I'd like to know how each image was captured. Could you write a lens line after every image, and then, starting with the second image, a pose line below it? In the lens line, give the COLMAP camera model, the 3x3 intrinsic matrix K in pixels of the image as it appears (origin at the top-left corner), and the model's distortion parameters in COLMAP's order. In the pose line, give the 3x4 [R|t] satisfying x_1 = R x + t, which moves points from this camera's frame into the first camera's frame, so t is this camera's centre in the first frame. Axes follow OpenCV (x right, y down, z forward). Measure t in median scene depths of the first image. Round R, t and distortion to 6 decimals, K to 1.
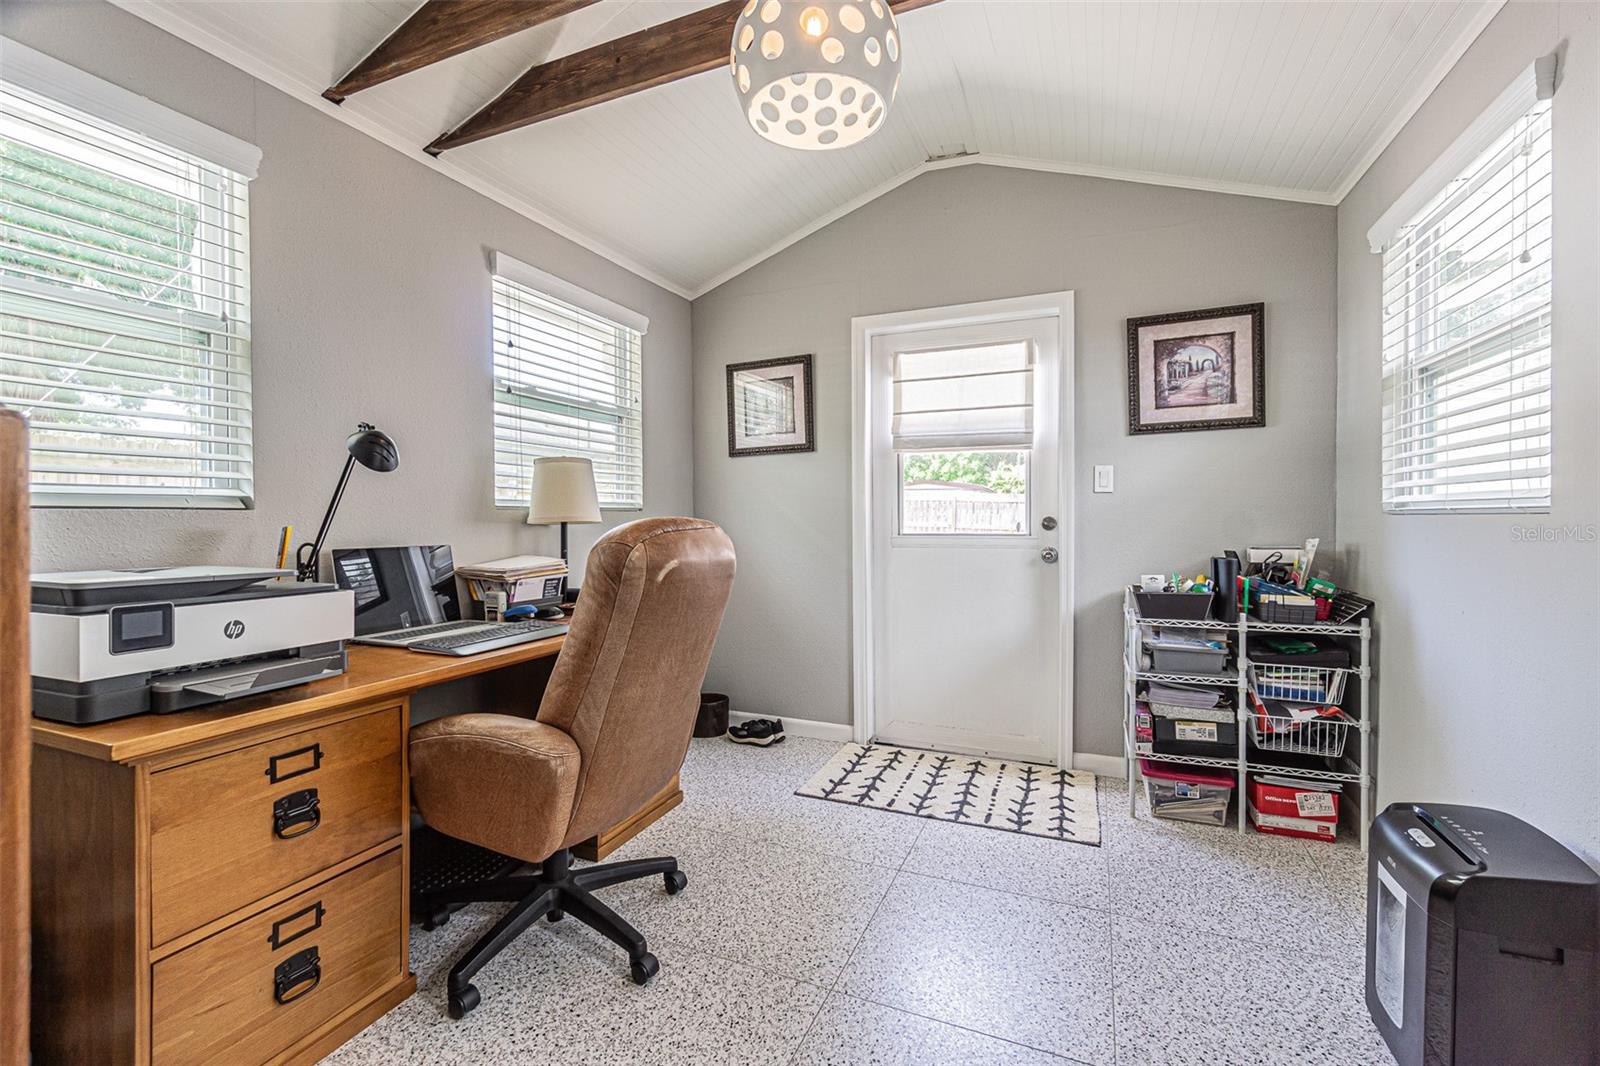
lens RADIAL K [[693.7, 0, 800.0], [0, 693.7, 533.0], [0, 0, 1]] dist [-0.001037, 0.000124]
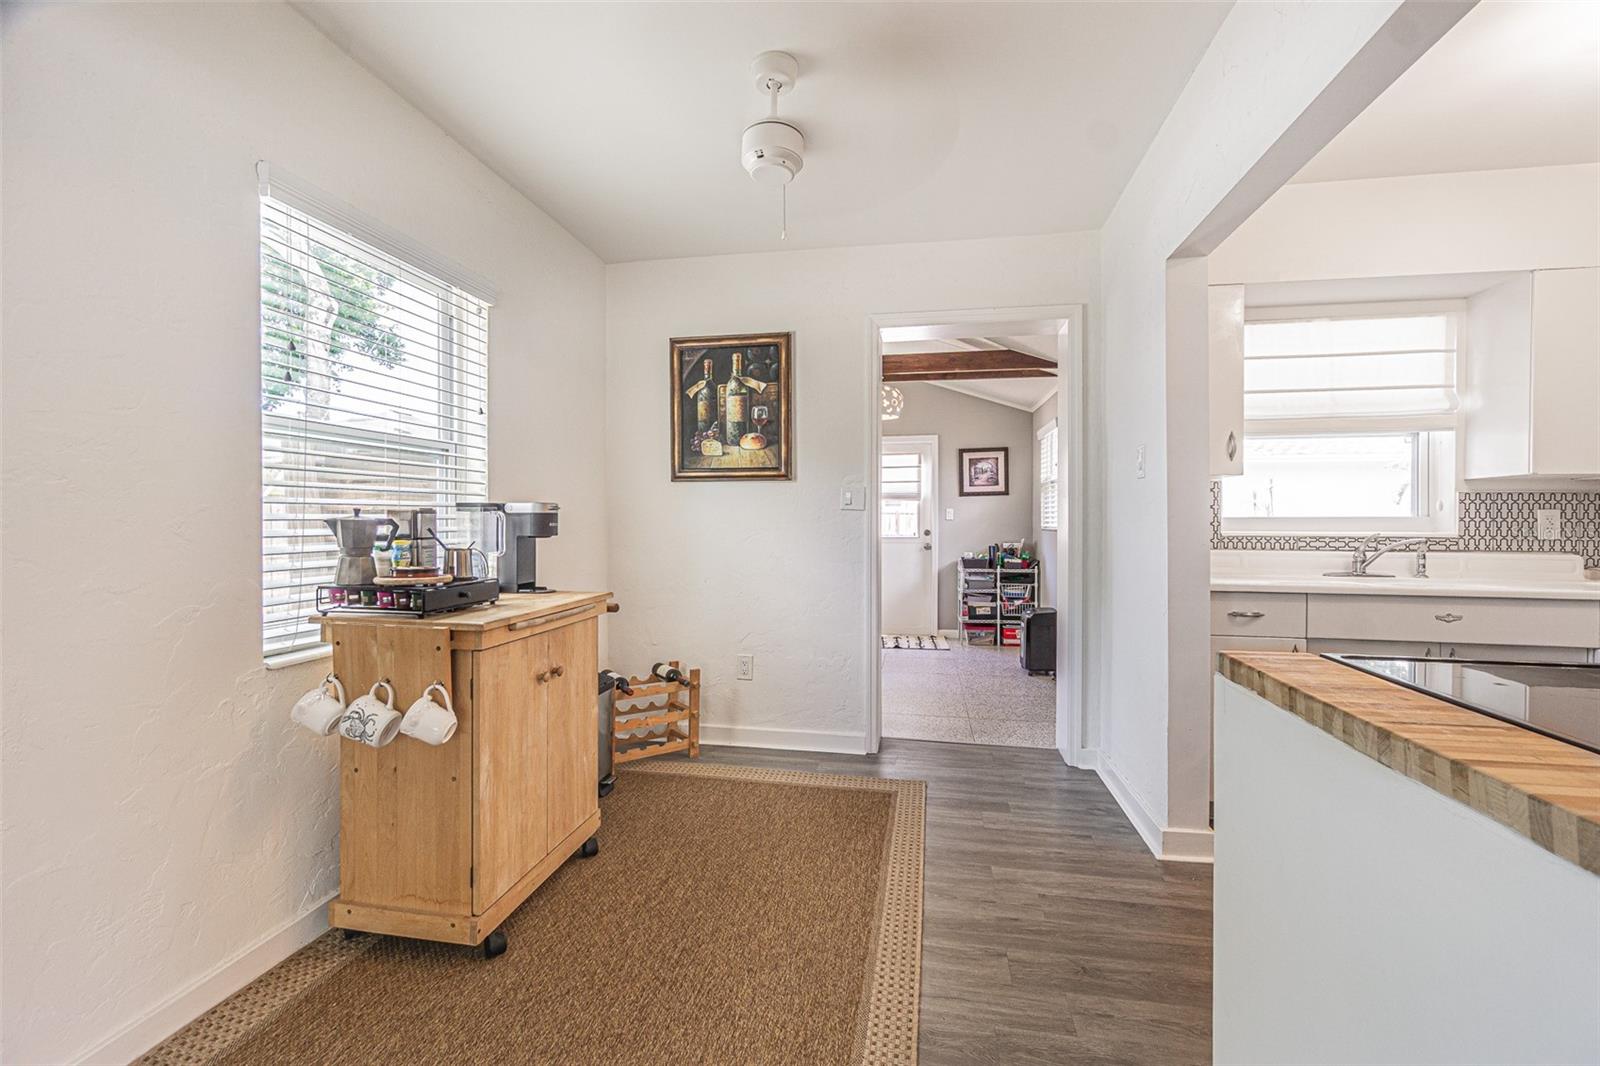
lens RADIAL K [[689.5, 0, 798.3], [0, 689.5, 526.4], [0, 0, 1]] dist [-0.002219, -0.000195]
pose [[0.976010, 0.005671, 0.217653, -0.702235], [-0.001043, 0.999771, -0.021372, 0.017990], [-0.217725, 0.020632, 0.975792, -1.438017]]
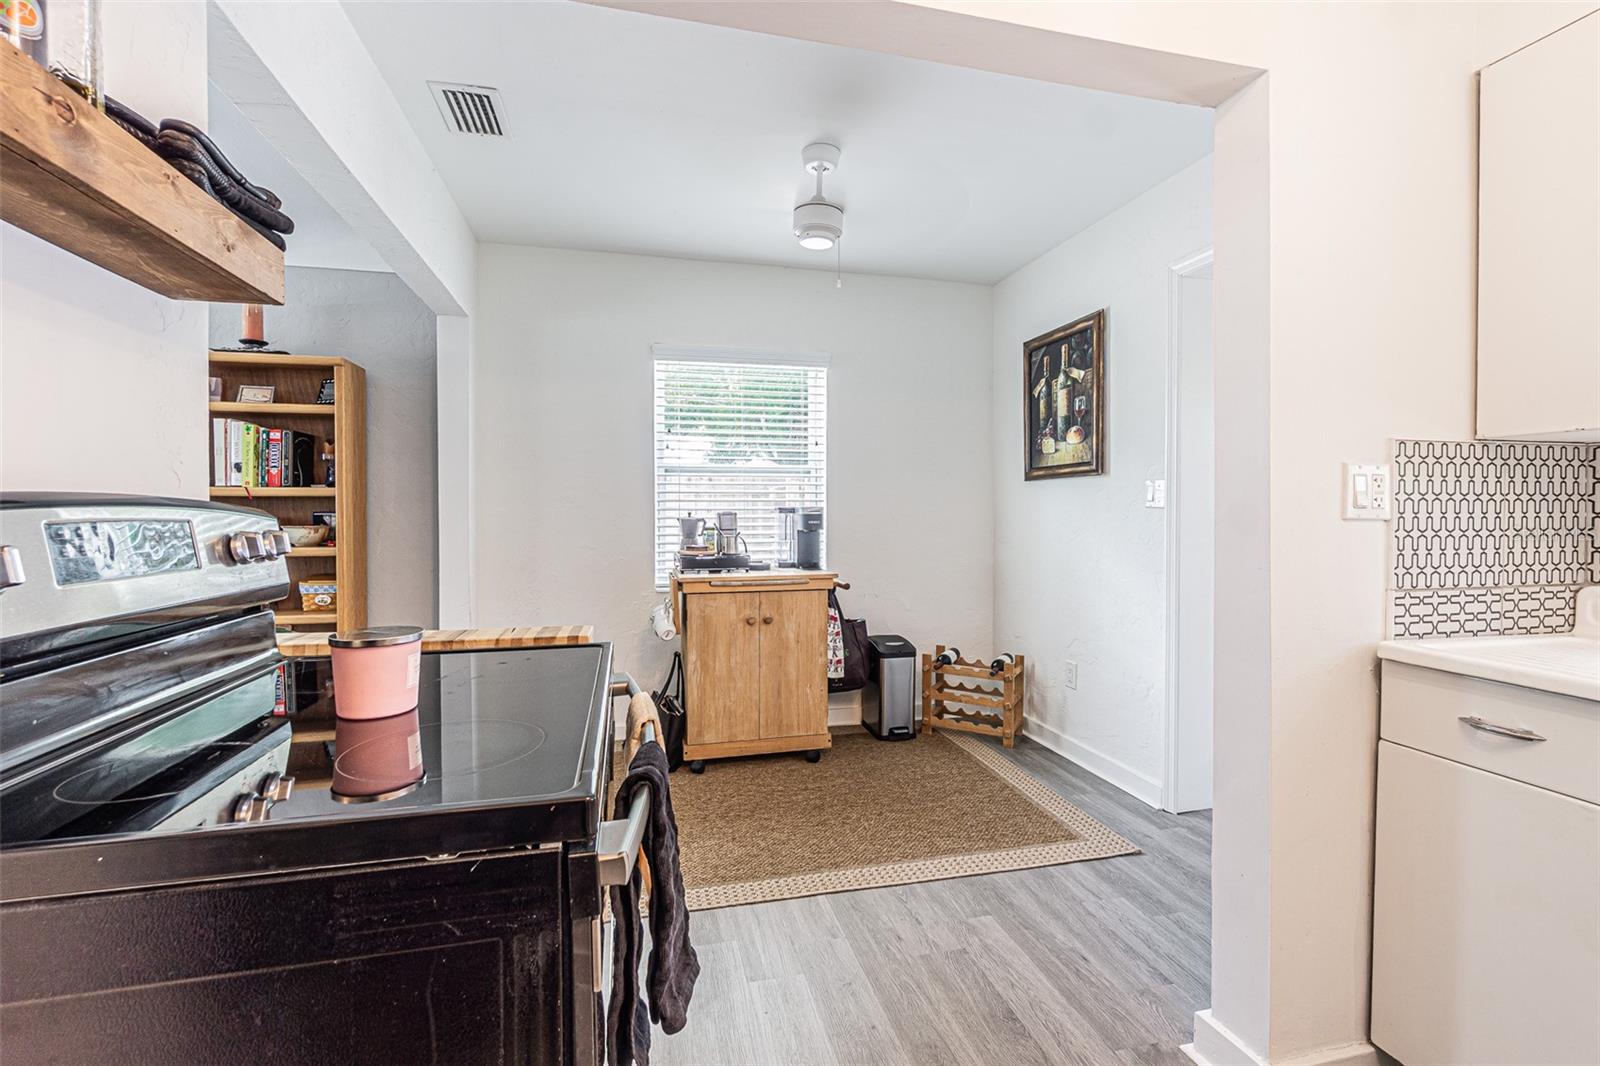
lens RADIAL K [[702.7, 0, 802.1], [0, 702.7, 524.8], [0, 0, 1]] dist [-0.000970, -0.000010]
pose [[0.602013, 0.020491, -0.798223, 0.257726], [-0.027669, 0.999606, 0.004793, -0.005683], [0.798006, 0.019200, 0.602343, -1.274045]]
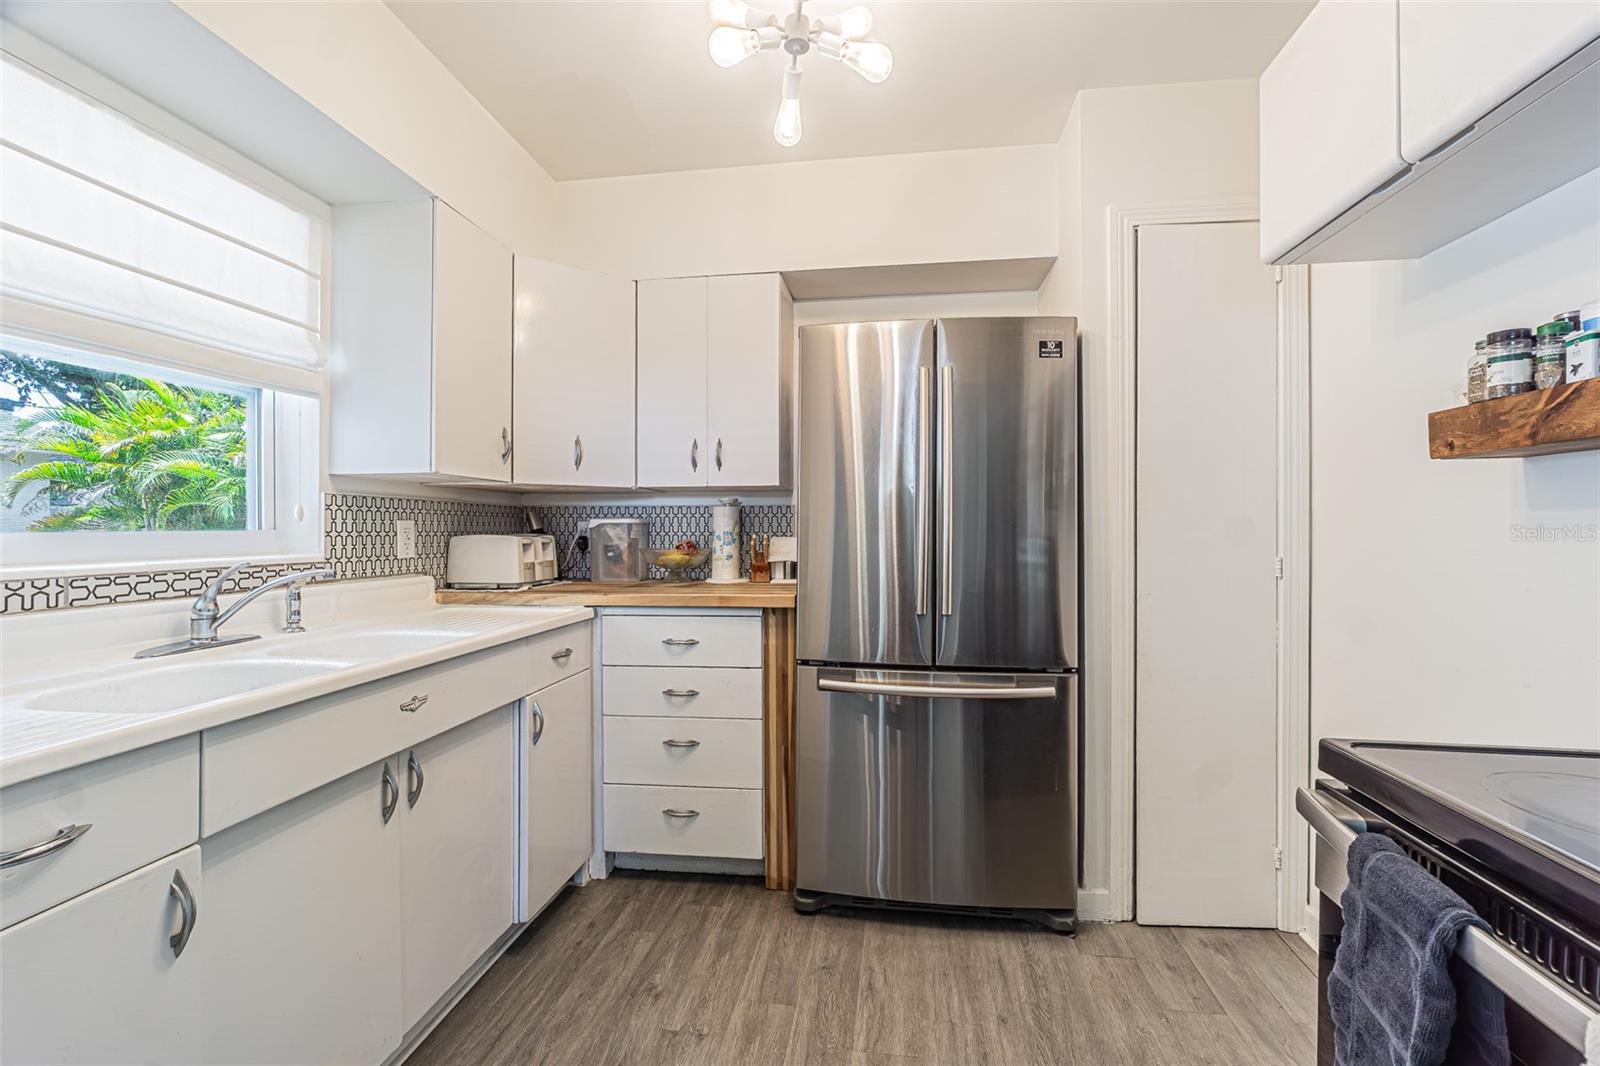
lens RADIAL K [[689.5, 0, 798.3], [0, 689.5, 526.4], [0, 0, 1]] dist [-0.002219, -0.000195]
pose [[-0.259016, 0.006247, 0.965853, -0.231581], [0.028822, 0.999584, 0.001264, -0.014774], [-0.965443, 0.028166, -0.259089, -0.846934]]
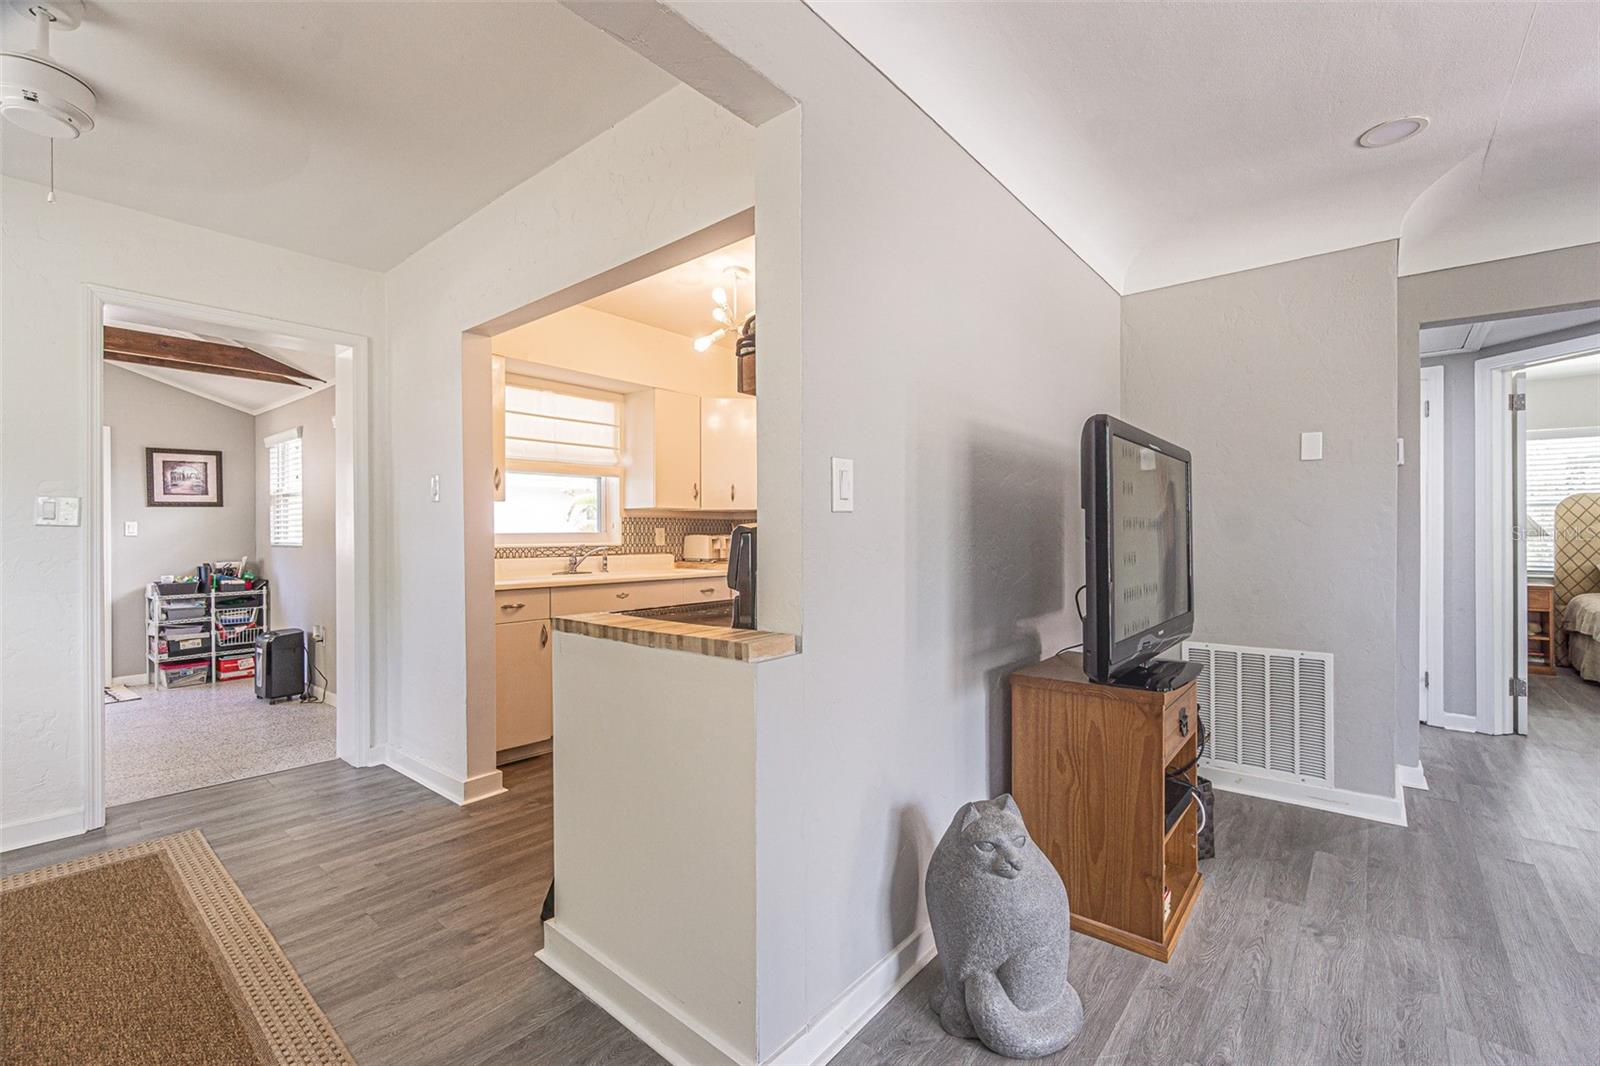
lens RADIAL K [[689.5, 0, 798.3], [0, 689.5, 526.4], [0, 0, 1]] dist [-0.002219, -0.000195]
pose [[0.292356, 0.013210, 0.956218, -0.982897], [0.030370, 0.999272, -0.023090, 0.016288], [-0.955827, 0.035791, 0.291742, -1.534520]]
